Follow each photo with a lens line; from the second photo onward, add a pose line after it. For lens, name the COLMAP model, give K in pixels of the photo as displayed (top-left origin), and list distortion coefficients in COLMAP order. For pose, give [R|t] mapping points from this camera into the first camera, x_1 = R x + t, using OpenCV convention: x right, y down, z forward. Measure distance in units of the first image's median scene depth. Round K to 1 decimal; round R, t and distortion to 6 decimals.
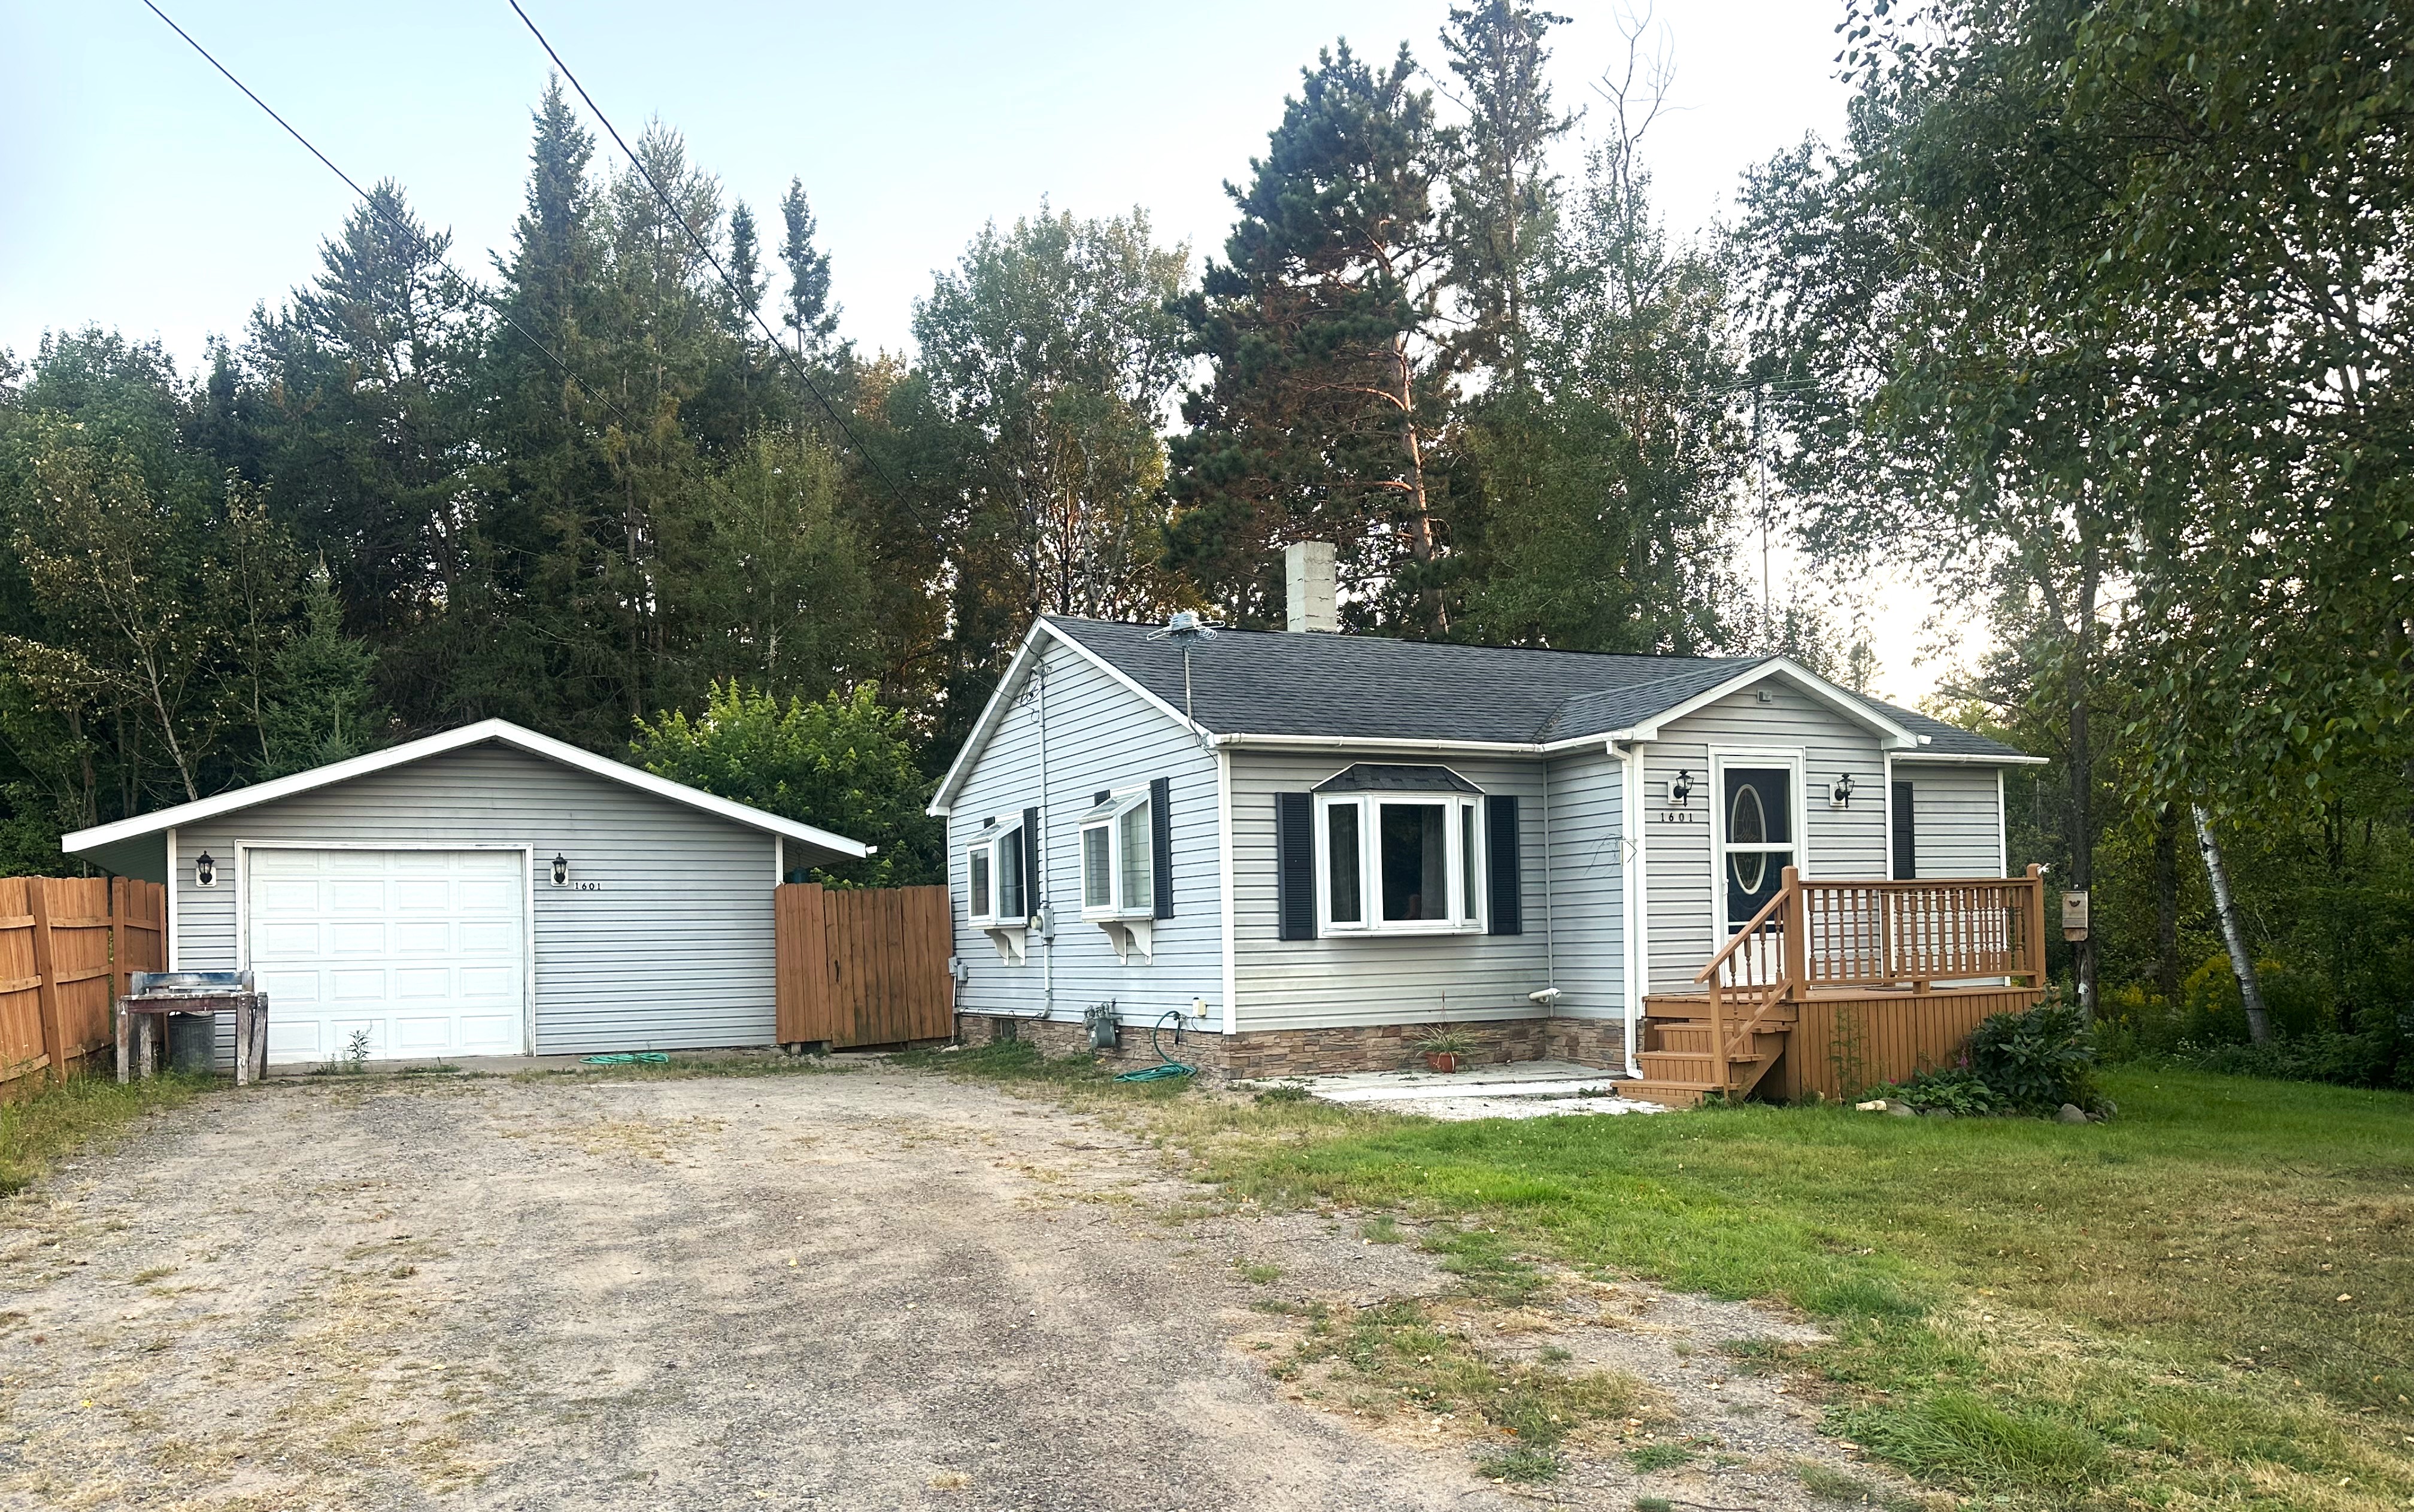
lens RADIAL K [[1852.9, 0, 1202.4], [0, 1852.9, 929.5], [0, 0, 1]] dist [0.063424, -0.002668]
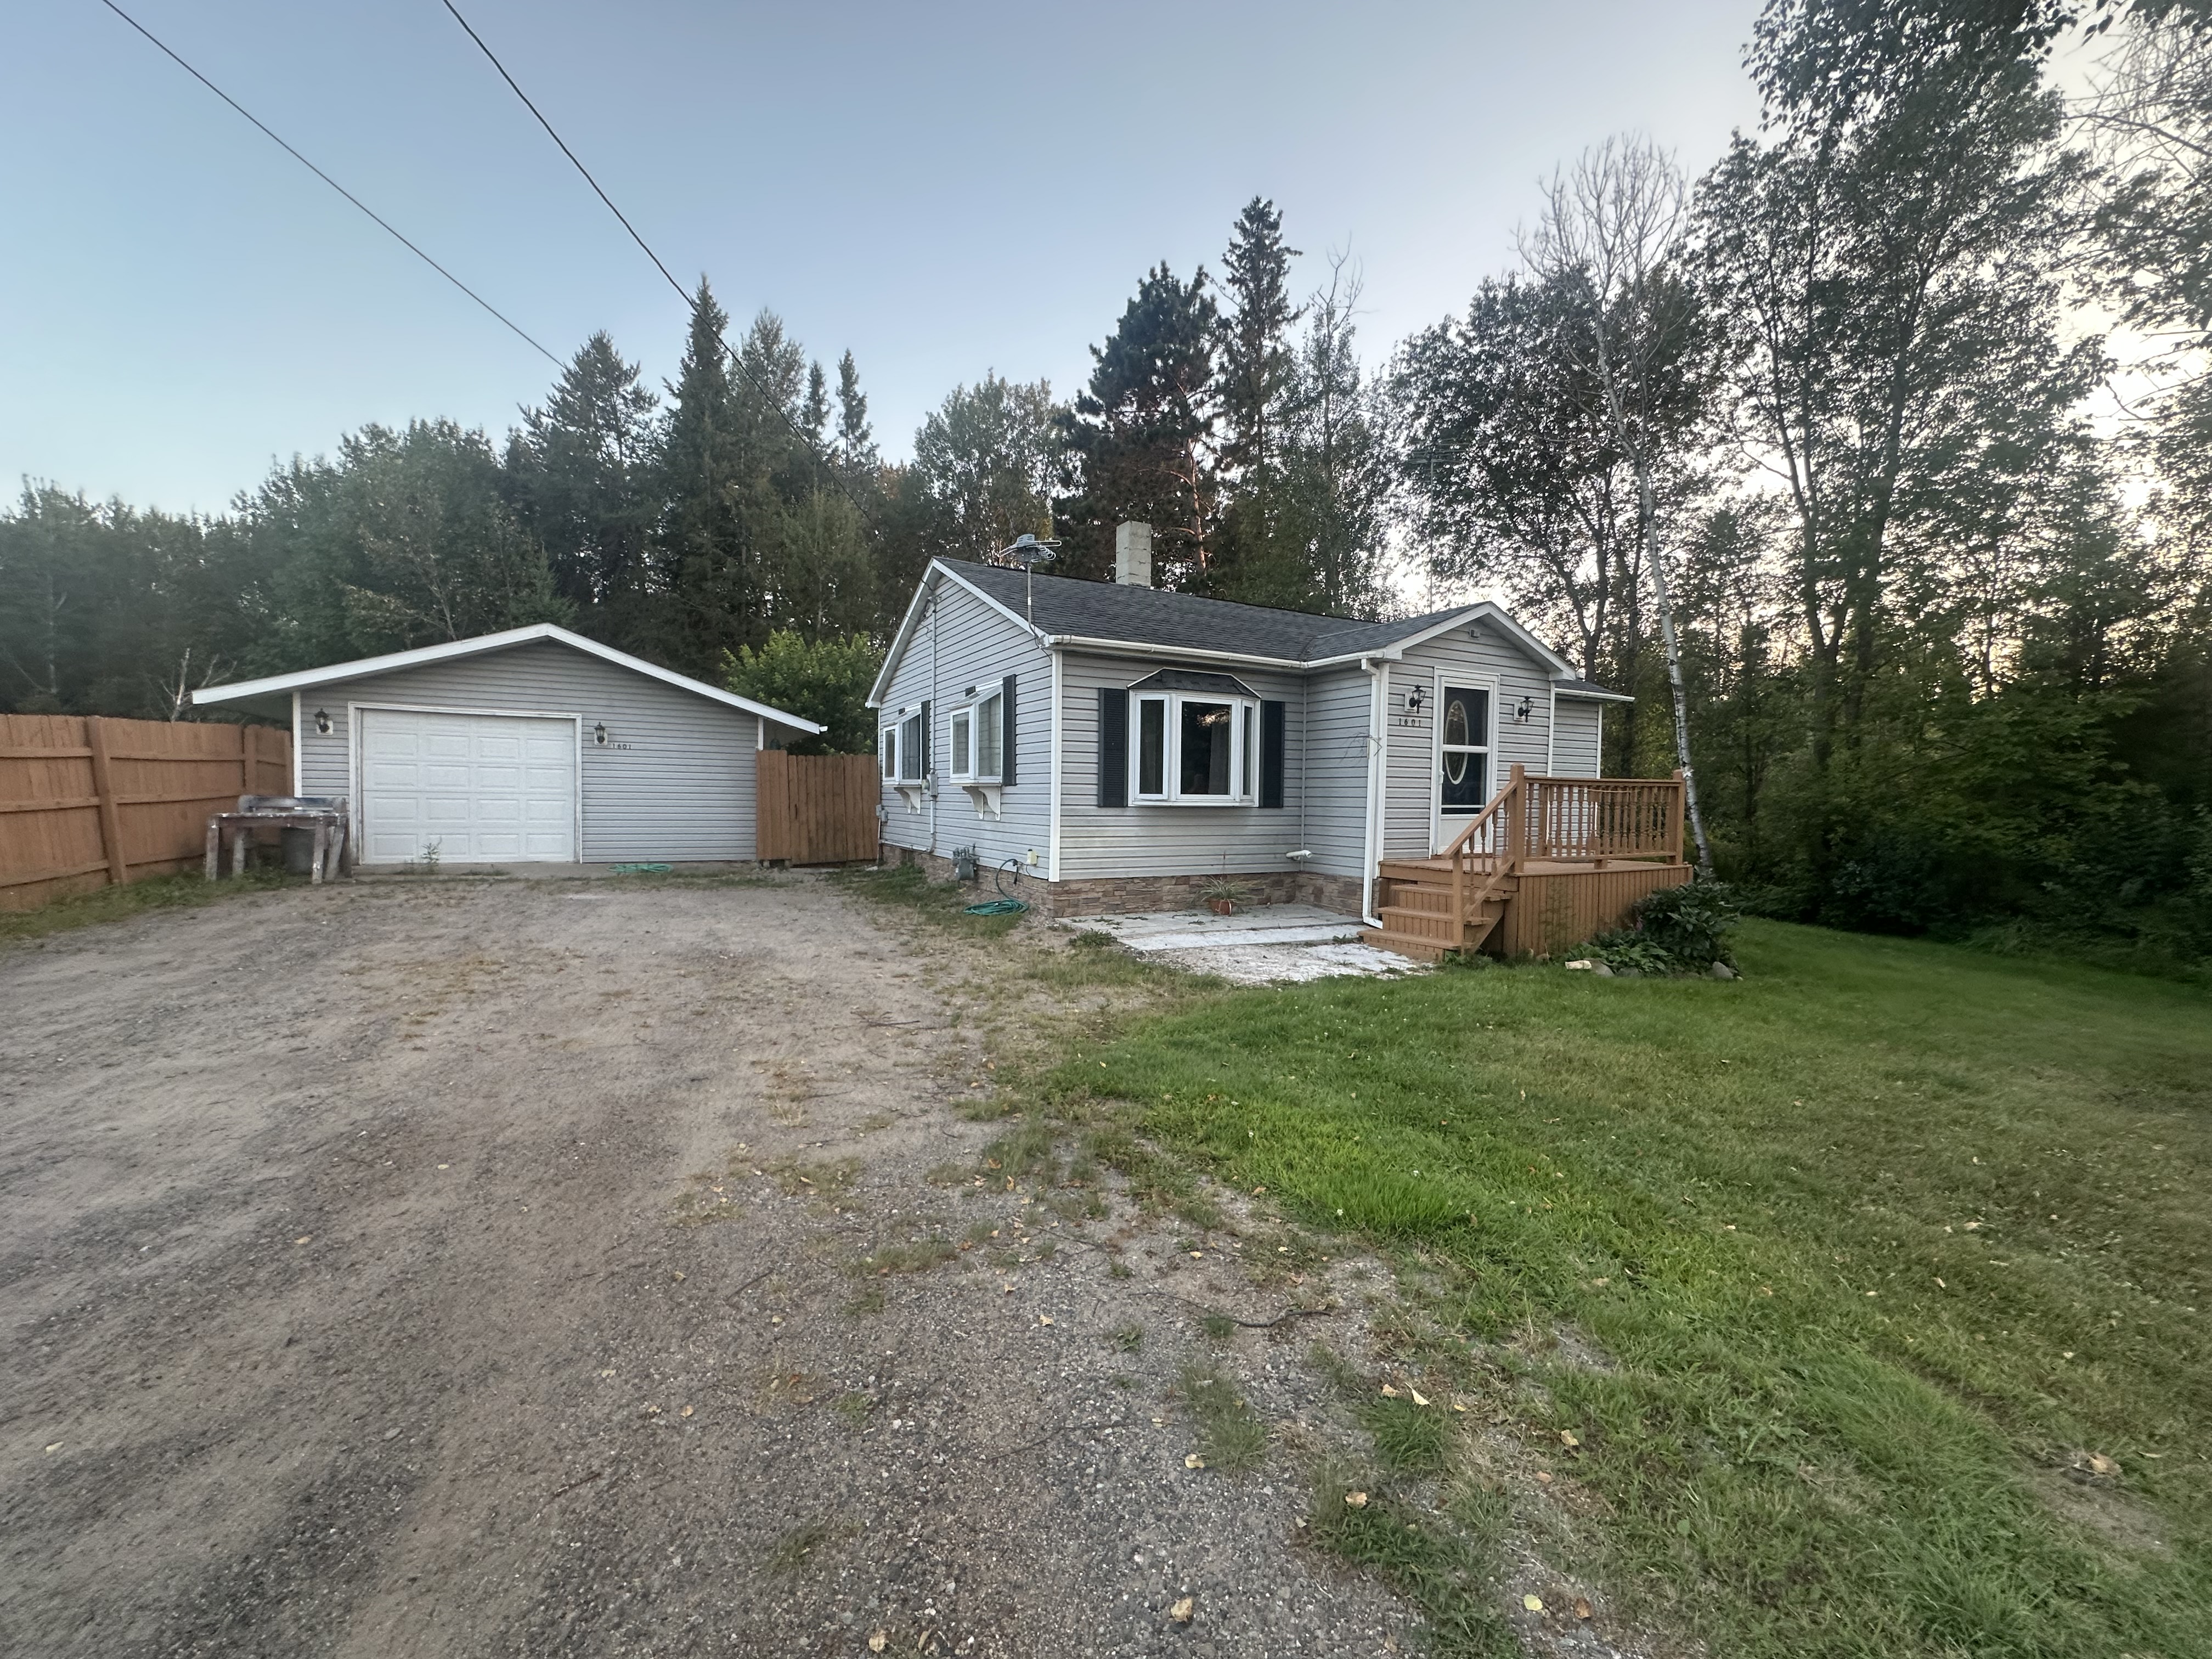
lens RADIAL K [[894.4, 0, 1106.0], [0, 894.4, 829.5], [0, 0, 1]] dist [-0.002921, 0.002921]
pose [[0.998621, 0.036724, 0.037512, 0.020654], [-0.038451, 0.998183, 0.046395, -0.005774], [-0.035741, -0.047773, 0.998219, 0.323888]]
